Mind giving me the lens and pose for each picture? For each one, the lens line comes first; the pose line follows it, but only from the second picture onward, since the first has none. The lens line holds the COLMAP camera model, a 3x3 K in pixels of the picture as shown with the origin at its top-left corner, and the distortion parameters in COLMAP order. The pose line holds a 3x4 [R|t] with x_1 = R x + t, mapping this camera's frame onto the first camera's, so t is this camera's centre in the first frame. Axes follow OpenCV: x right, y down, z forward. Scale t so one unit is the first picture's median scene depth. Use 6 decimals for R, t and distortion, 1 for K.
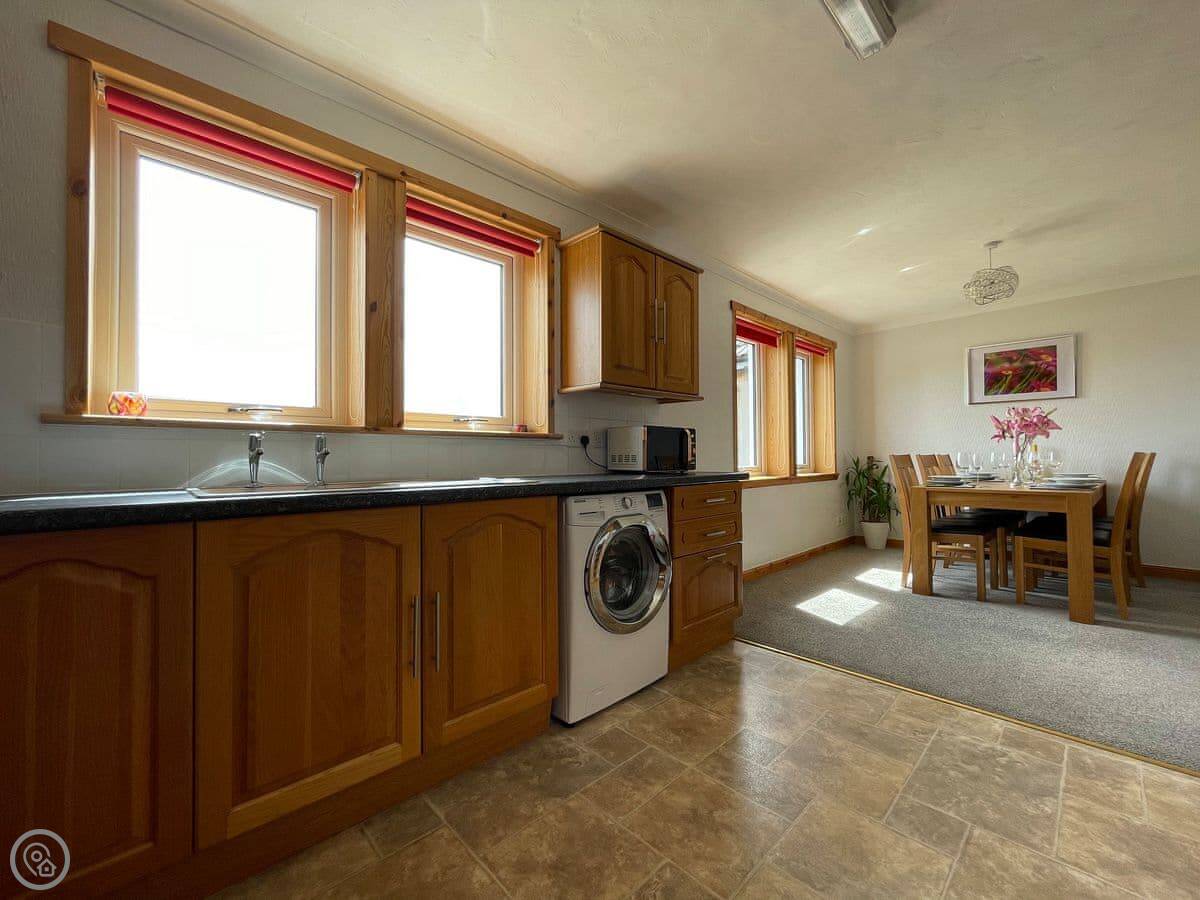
lens RADIAL K [[487.1, 0, 598.9], [0, 487.1, 448.9], [0, 0, 1]] dist [-0.000138, 0.000213]
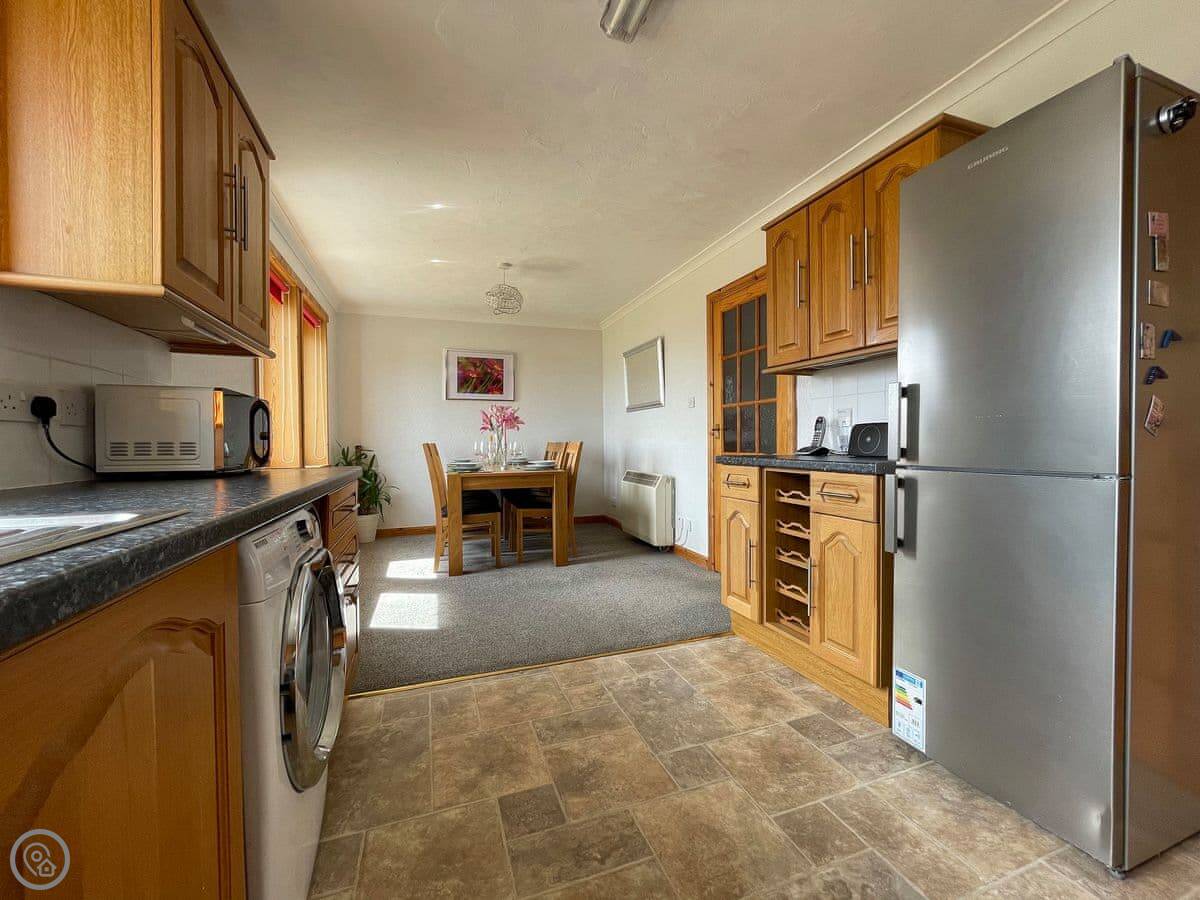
lens RADIAL K [[487.1, 0, 598.9], [0, 487.1, 448.9], [0, 0, 1]] dist [-0.000138, 0.000213]
pose [[0.409079, -0.008896, 0.912456, -0.195390], [-0.008856, 0.999867, 0.013718, 0.007786], [-0.912456, -0.013692, 0.408946, 0.326516]]
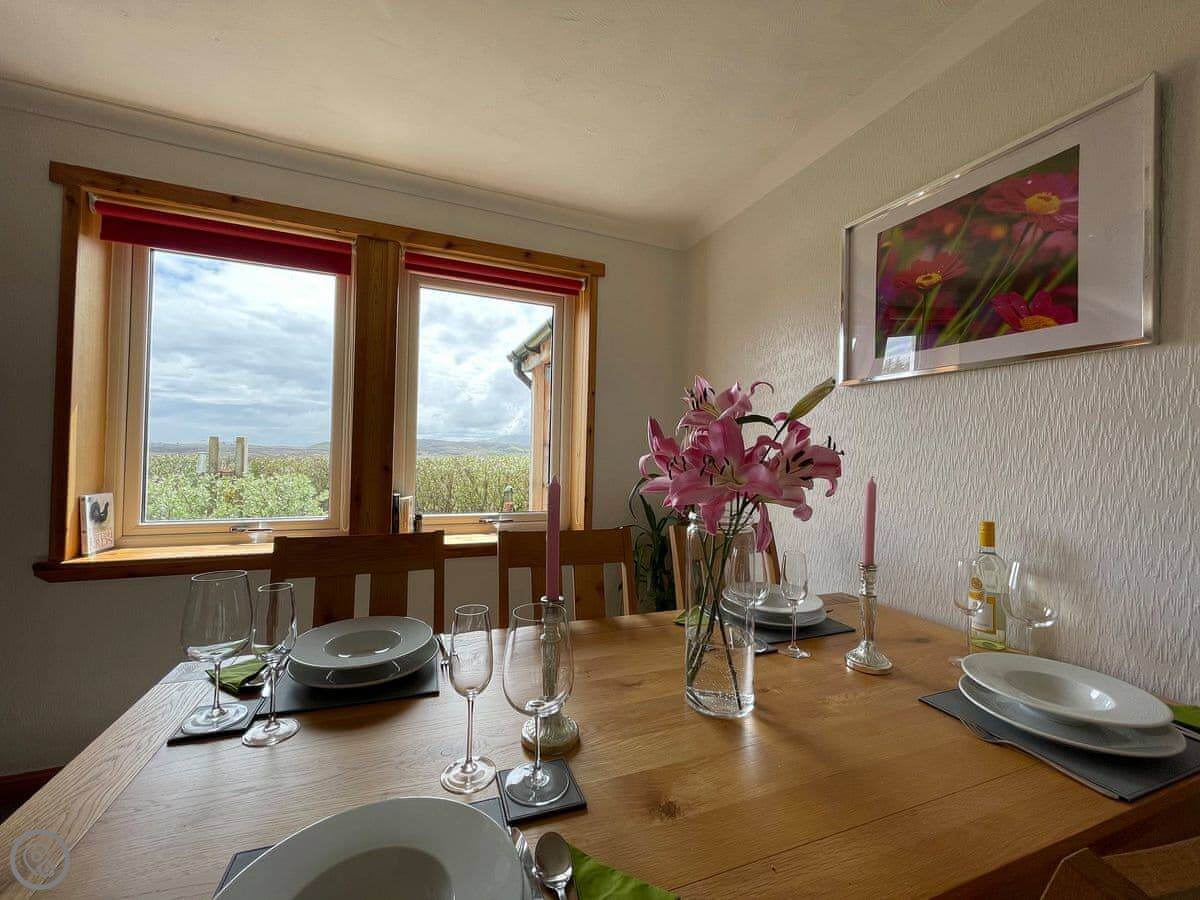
lens RADIAL K [[483.6, 0, 601.0], [0, 483.6, 444.1], [0, 0, 1]] dist [0.000602, -0.000322]
pose [[0.928959, 0.021037, -0.369585, 1.117931], [-0.021469, 0.999765, 0.002942, -0.069731], [0.369560, 0.005201, 0.929192, 0.932150]]
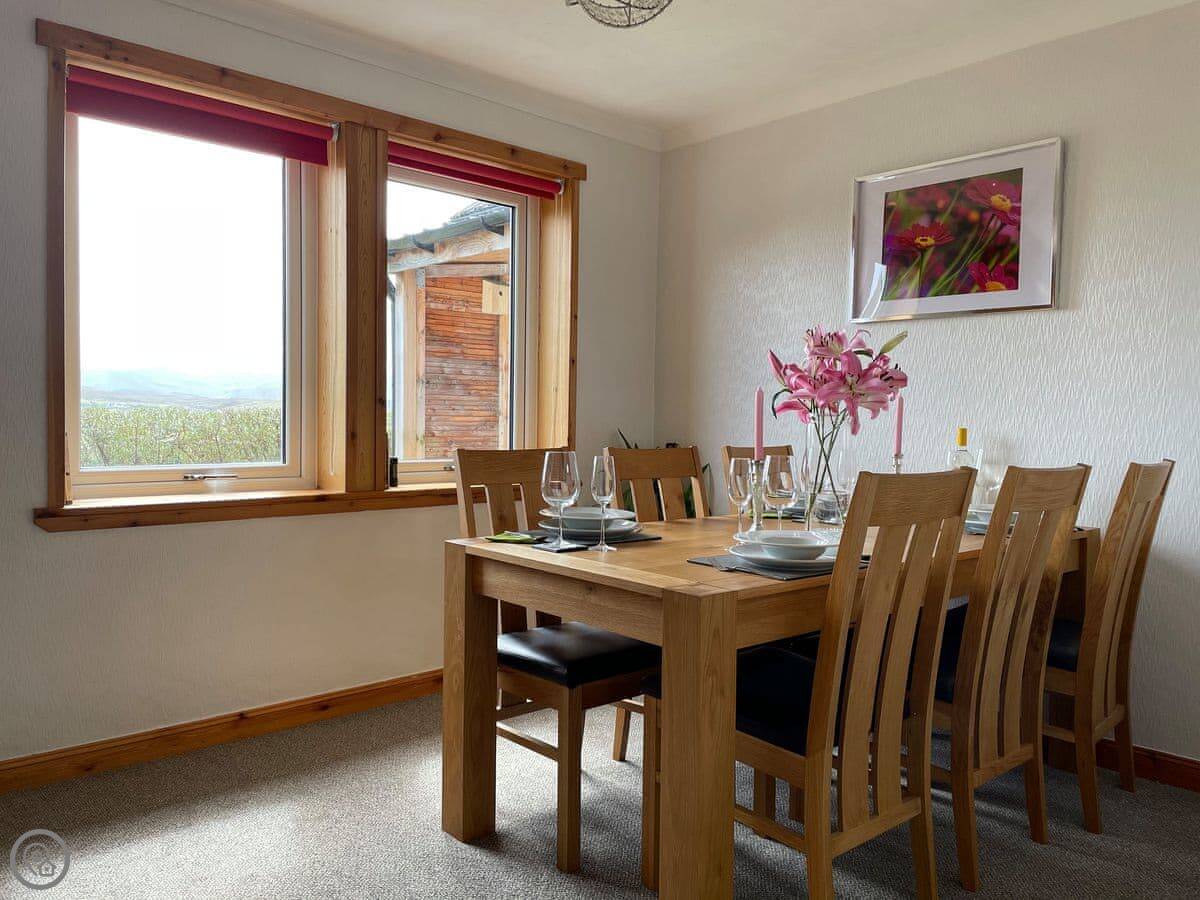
lens RADIAL K [[906.8, 0, 599.7], [0, 906.8, 434.9], [0, 0, 1]] dist [0.109680, -0.135877]
pose [[0.999322, 0.024247, -0.027688, 0.884578], [-0.023039, 0.998804, 0.043132, -0.039995], [0.028701, -0.042465, 0.998686, 0.362630]]
